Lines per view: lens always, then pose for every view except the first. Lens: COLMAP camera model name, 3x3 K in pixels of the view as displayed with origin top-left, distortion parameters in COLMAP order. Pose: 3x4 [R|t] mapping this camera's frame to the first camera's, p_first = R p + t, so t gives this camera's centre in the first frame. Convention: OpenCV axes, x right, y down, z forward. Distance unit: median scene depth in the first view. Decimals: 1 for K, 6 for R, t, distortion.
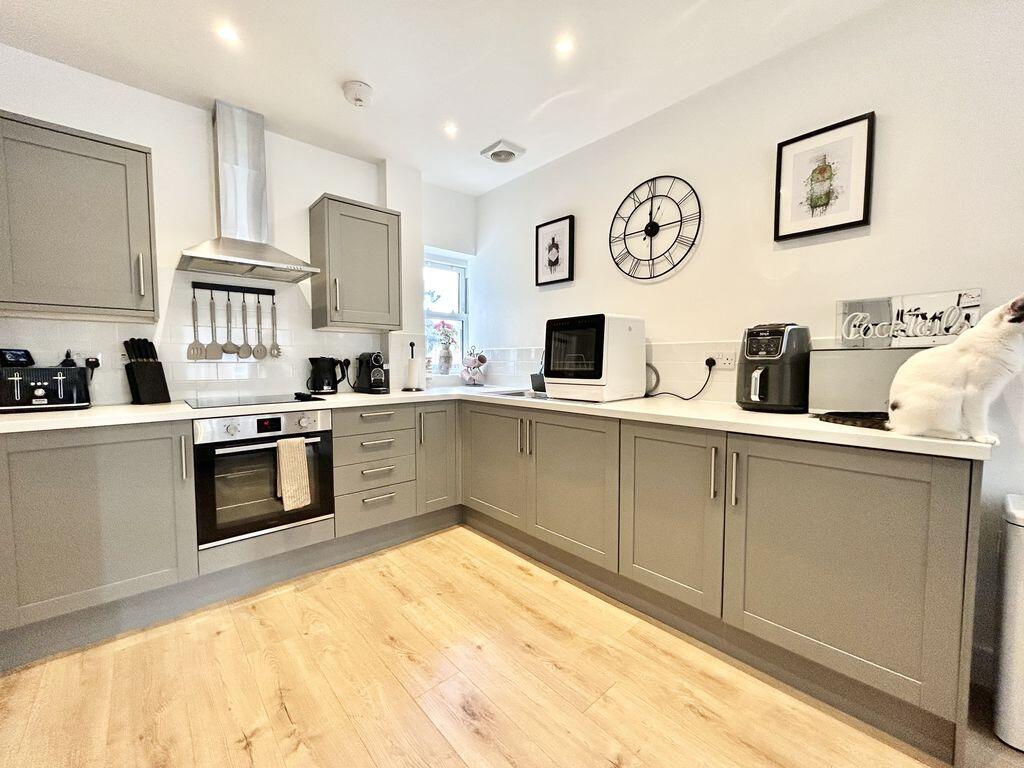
lens RADIAL K [[414.4, 0, 512.0], [0, 414.4, 384.0], [0, 0, 1]] dist [0.001528, 0.000035]
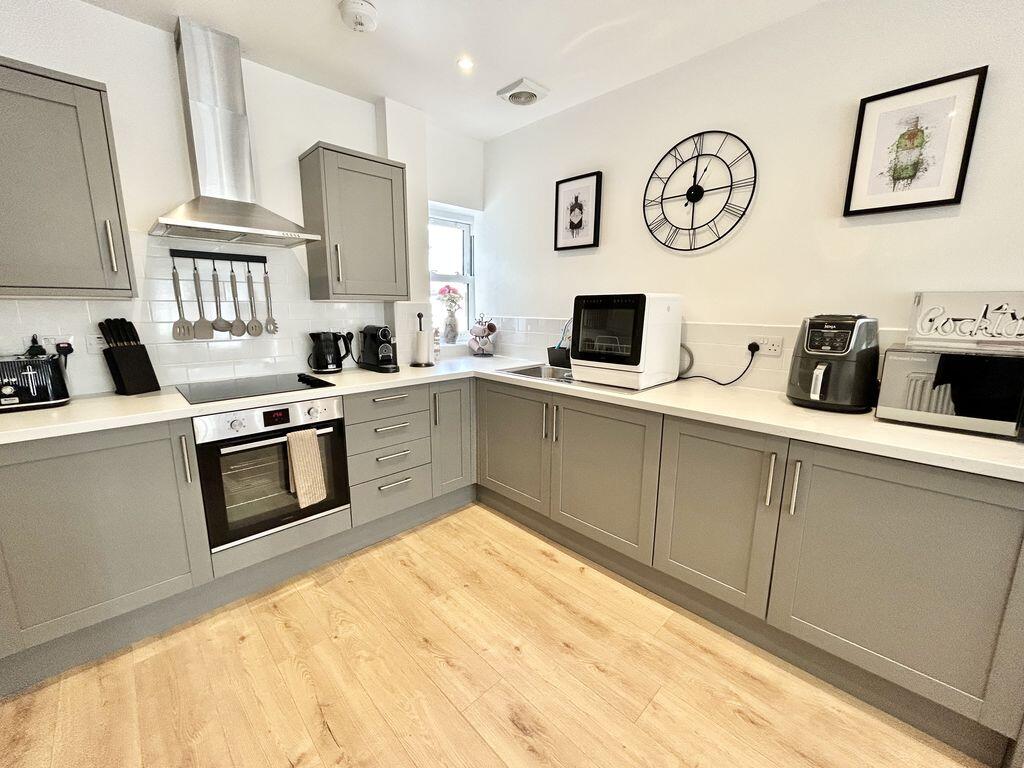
lens RADIAL K [[414.4, 0, 512.0], [0, 414.4, 384.0], [0, 0, 1]] dist [0.001528, 0.000035]
pose [[0.999189, -0.001324, 0.040249, -0.108010], [-0.003877, 0.991653, 0.128877, -0.092673], [-0.040084, -0.128928, 0.990843, 0.090023]]
